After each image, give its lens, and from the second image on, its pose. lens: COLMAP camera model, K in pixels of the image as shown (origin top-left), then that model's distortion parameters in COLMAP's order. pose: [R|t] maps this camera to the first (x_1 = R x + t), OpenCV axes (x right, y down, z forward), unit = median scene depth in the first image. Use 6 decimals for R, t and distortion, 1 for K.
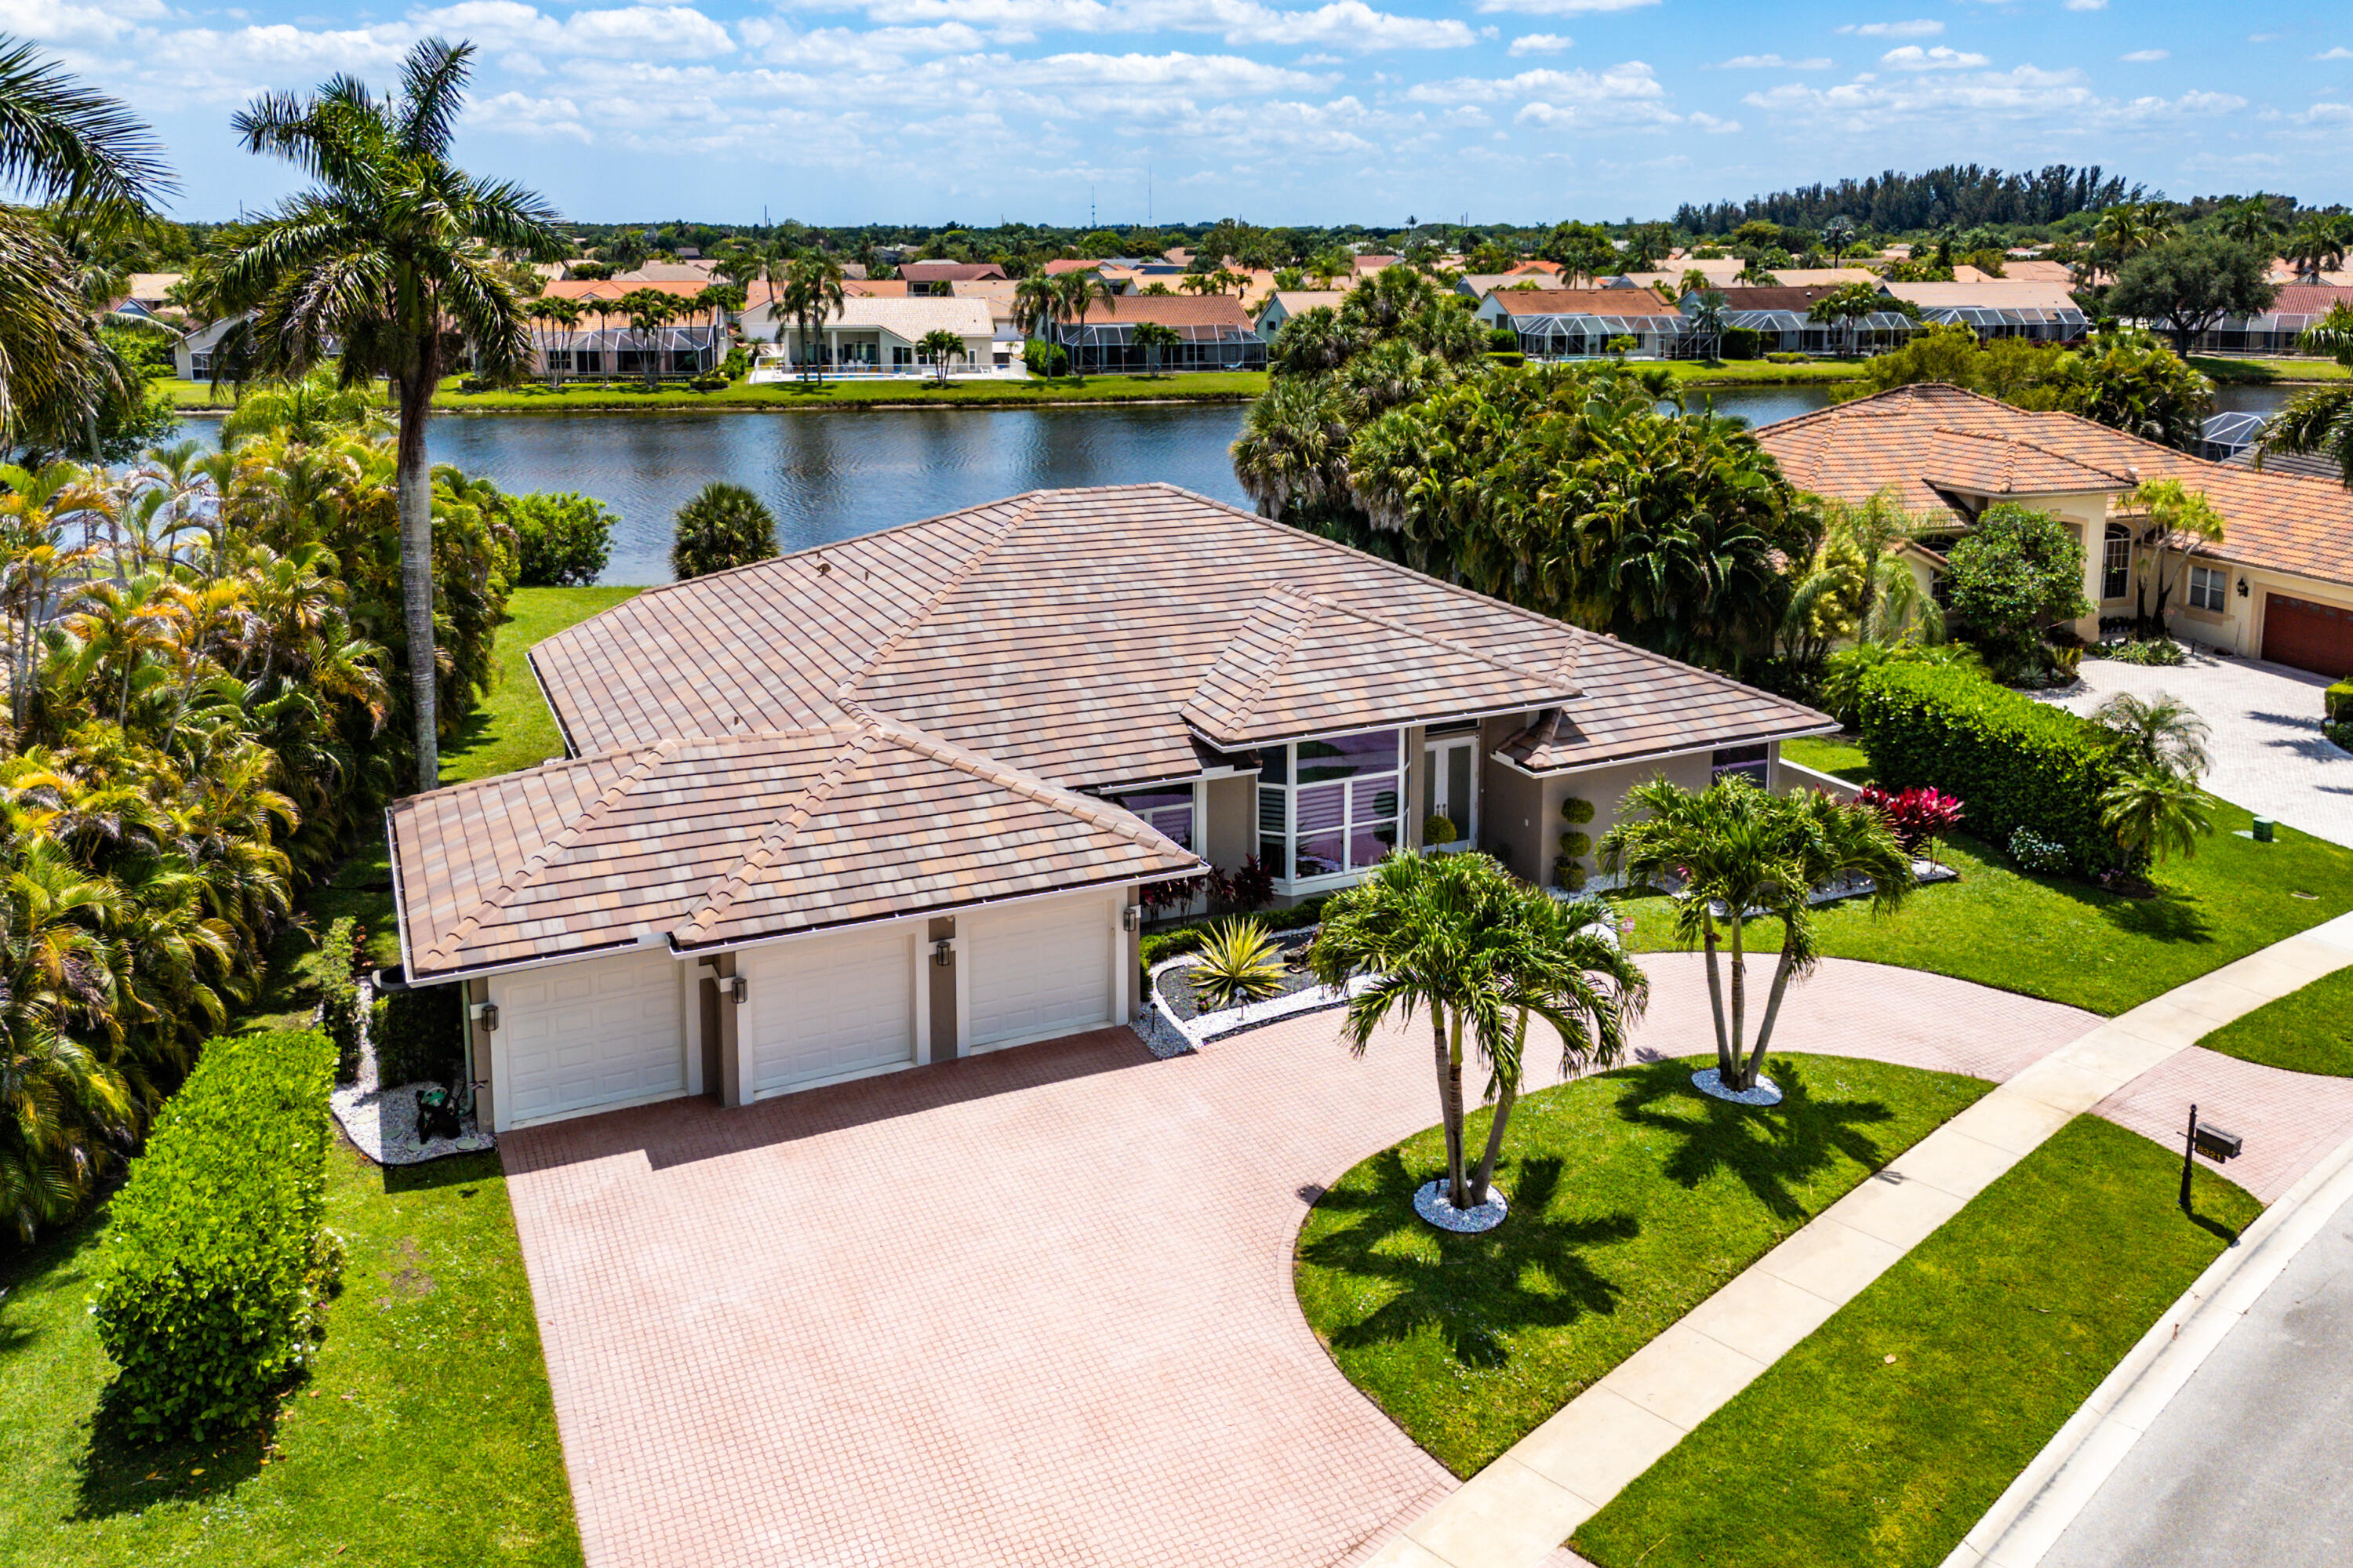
lens RADIAL K [[1780.4, 0, 1198.2], [0, 1780.4, 713.2], [0, 0, 1]] dist [0.076501, -0.083438]
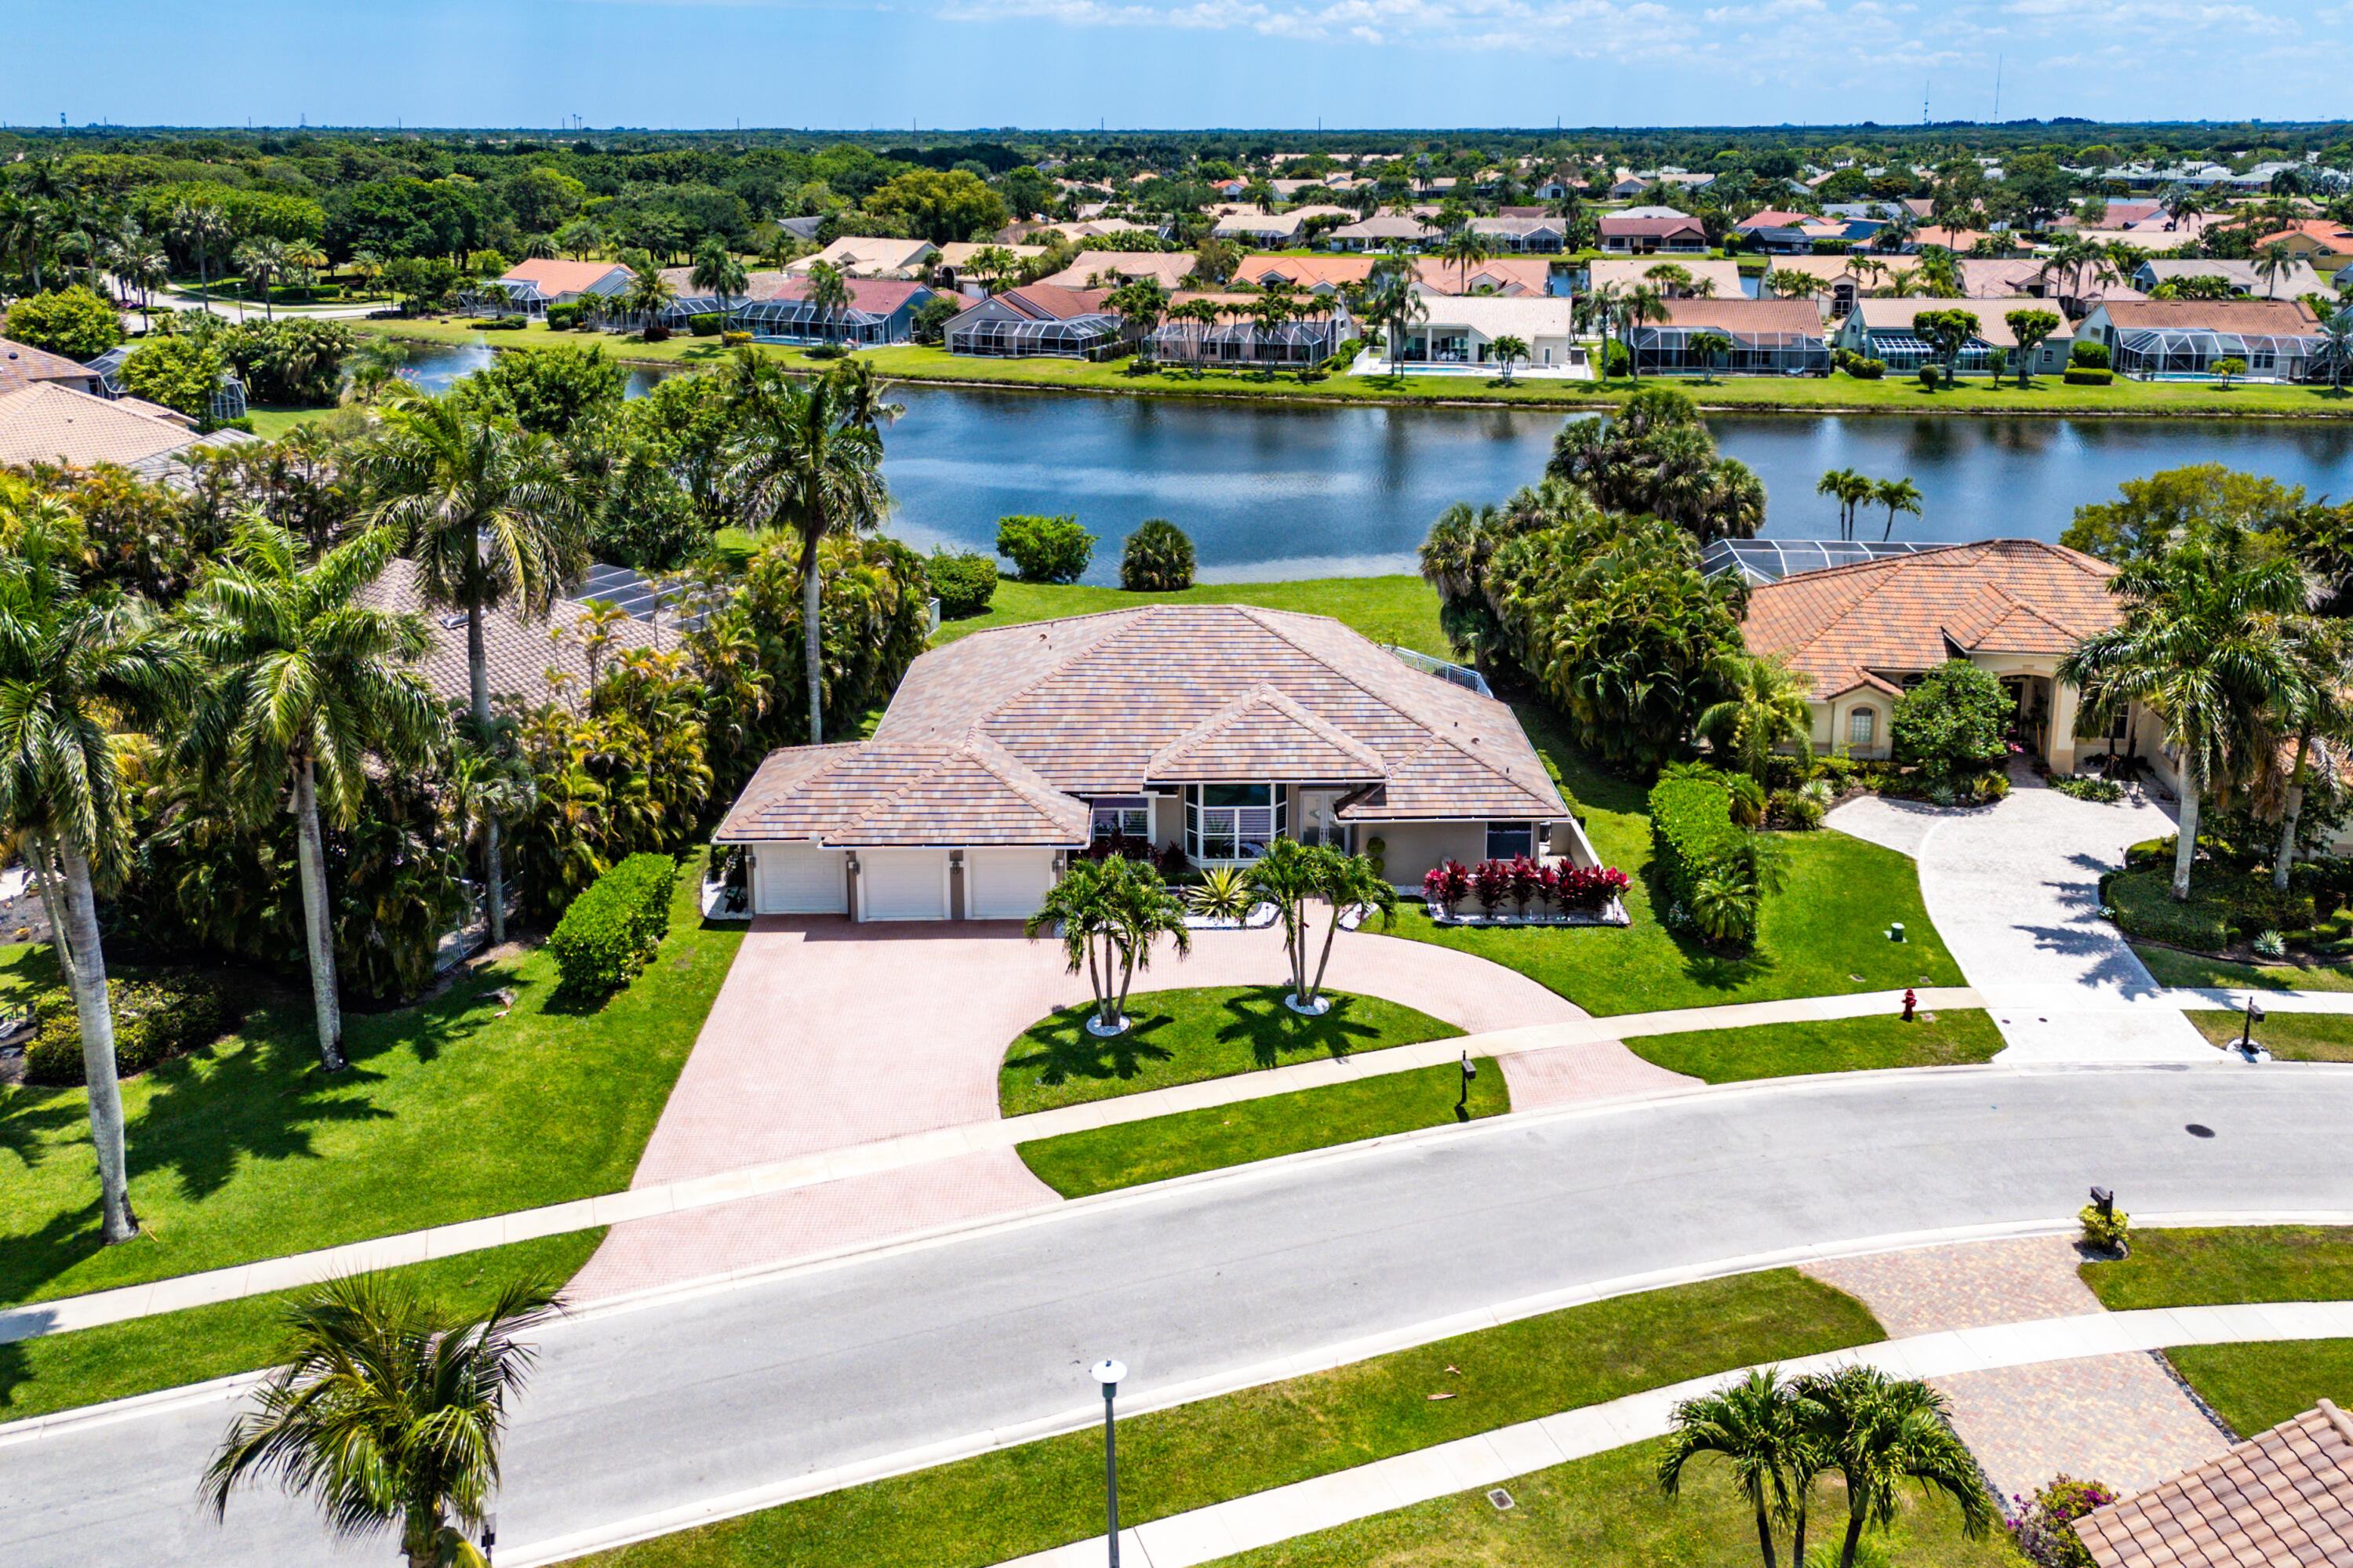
lens RADIAL K [[1744.7, 0, 1185.7], [0, 1744.7, 789.1], [0, 0, 1]] dist [0.140931, -0.211083]
pose [[0.907162, 0.143709, -0.395480, 0.676167], [-0.105570, 0.987541, 0.116692, -0.166315], [0.407323, -0.064108, 0.911032, -0.546288]]
